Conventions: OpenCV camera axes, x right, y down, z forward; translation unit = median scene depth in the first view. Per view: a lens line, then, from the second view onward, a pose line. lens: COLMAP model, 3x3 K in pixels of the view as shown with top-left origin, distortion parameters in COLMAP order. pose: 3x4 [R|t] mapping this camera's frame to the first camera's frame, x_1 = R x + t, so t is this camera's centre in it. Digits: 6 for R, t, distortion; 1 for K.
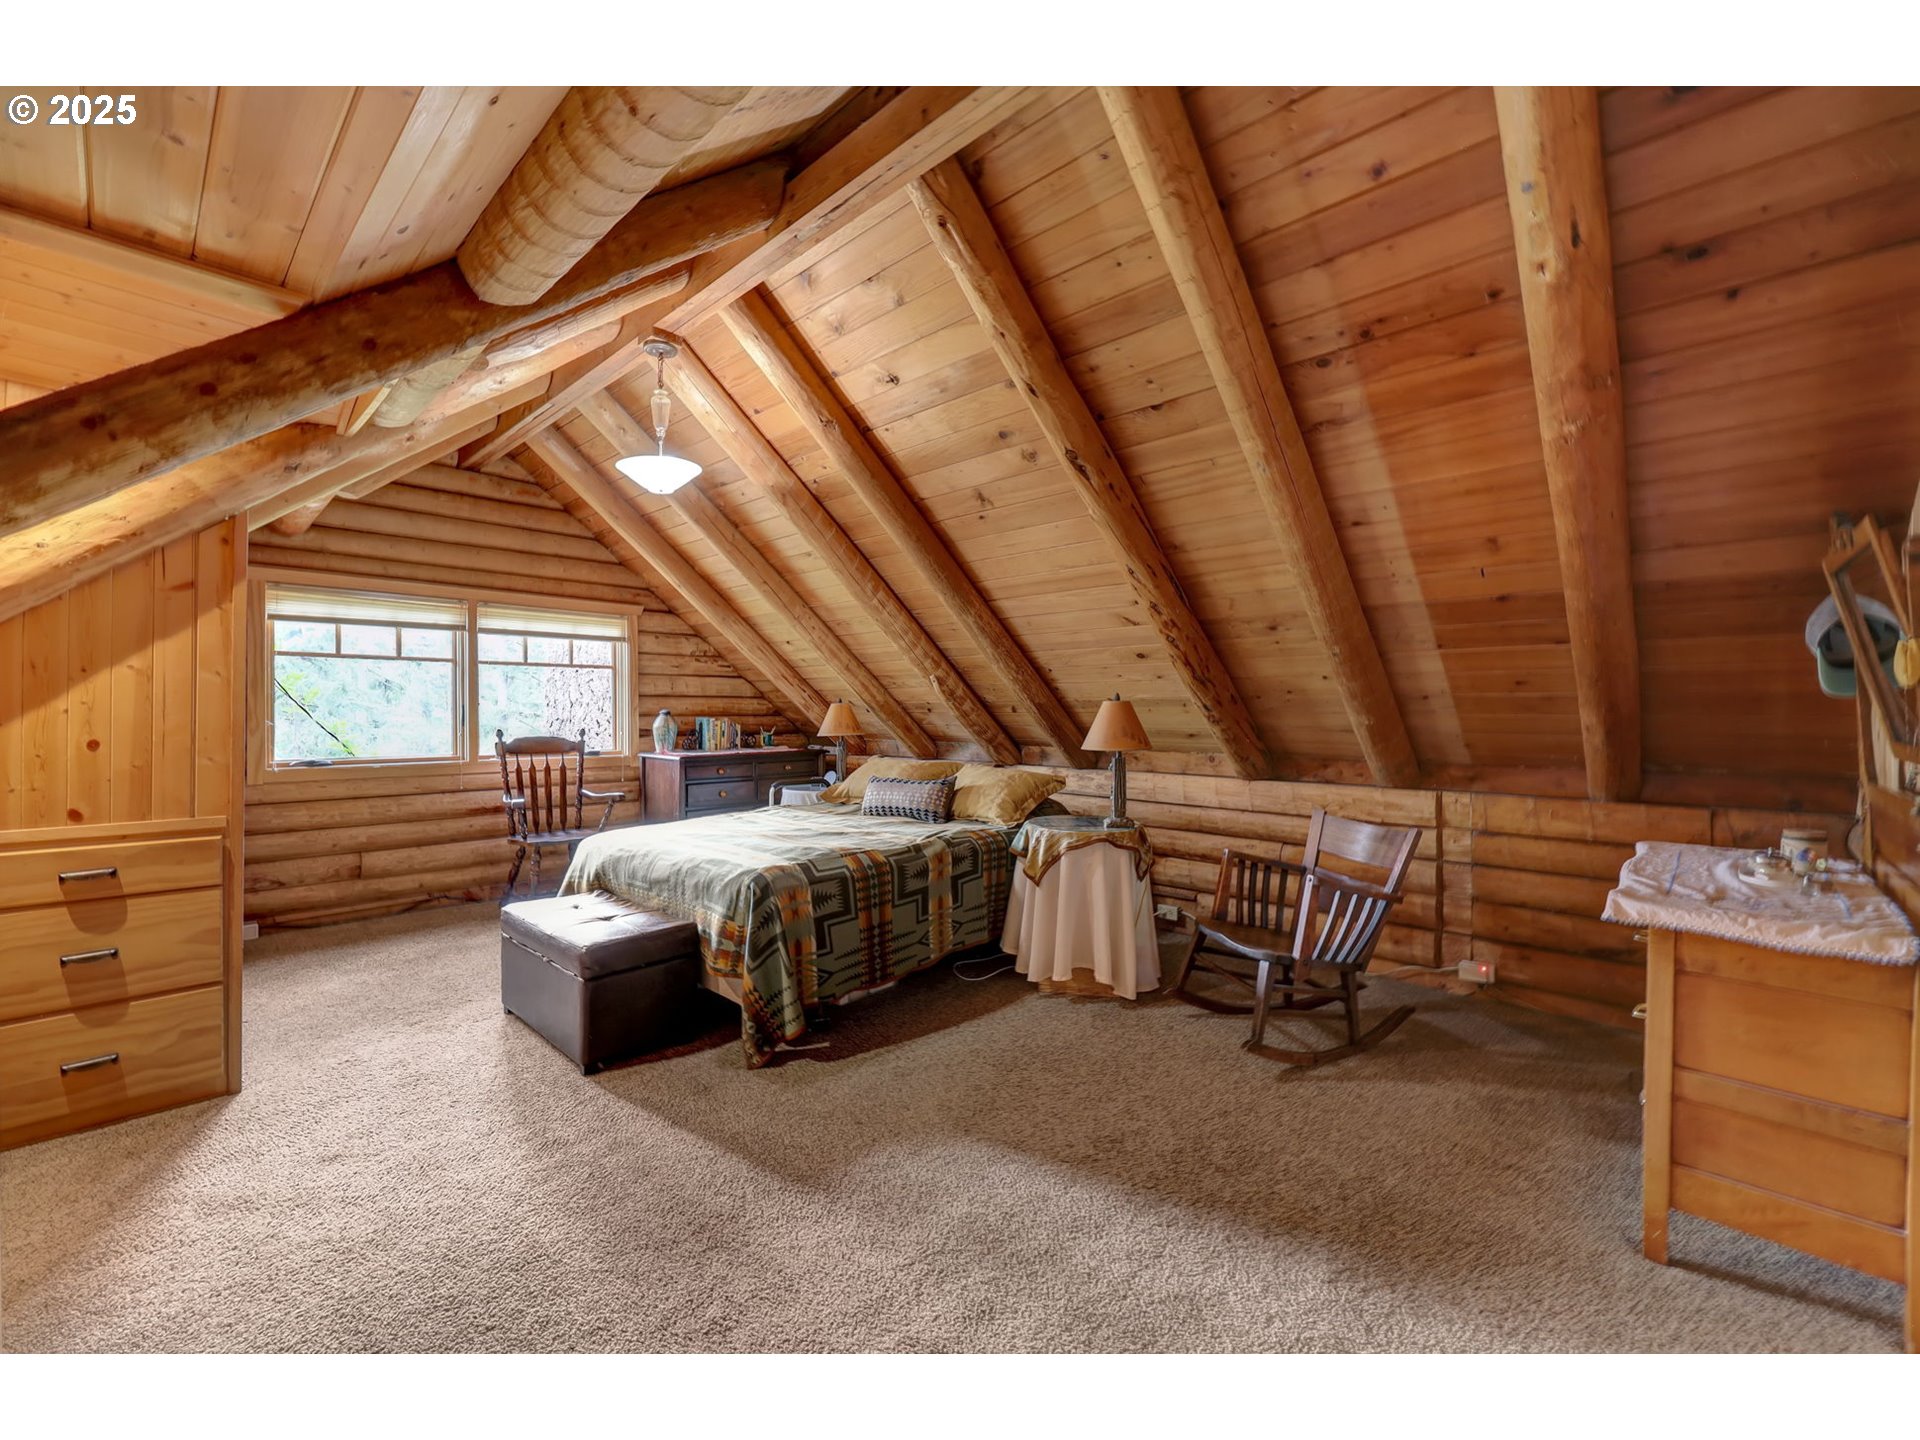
lens RADIAL K [[799.4, 0, 964.3], [0, 799.4, 732.2], [0, 0, 1]] dist [0.000307, 0.000021]
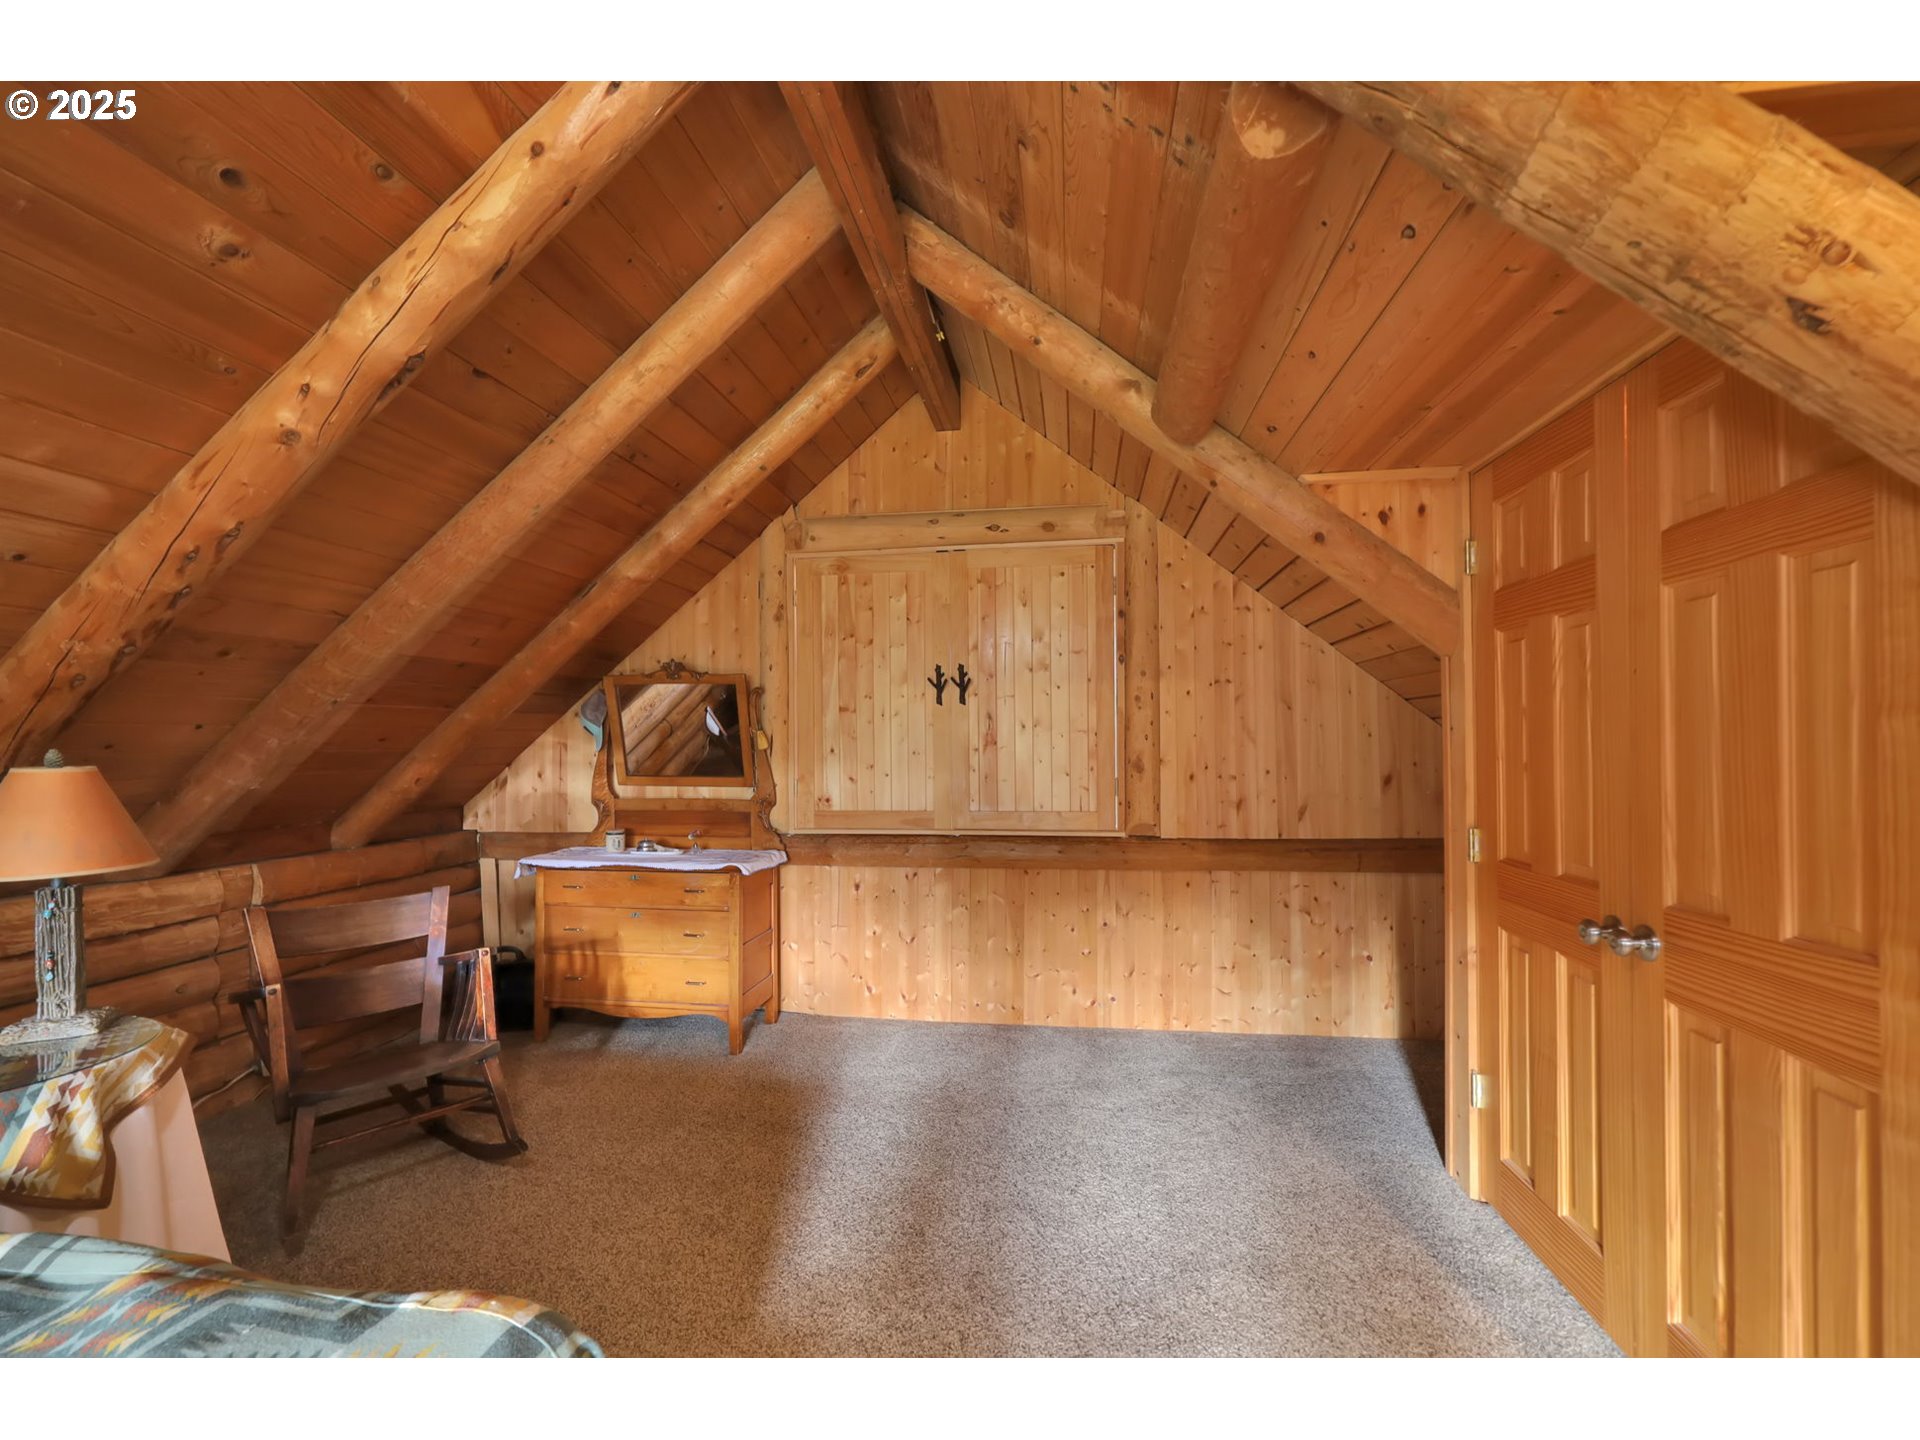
lens RADIAL K [[799.4, 0, 964.3], [0, 799.4, 732.2], [0, 0, 1]] dist [0.000307, 0.000021]
pose [[-0.581440, 0.017578, 0.813399, -0.621289], [0.031005, 0.999519, 0.000563, -0.050910], [-0.812998, 0.025547, -0.581705, 1.029608]]
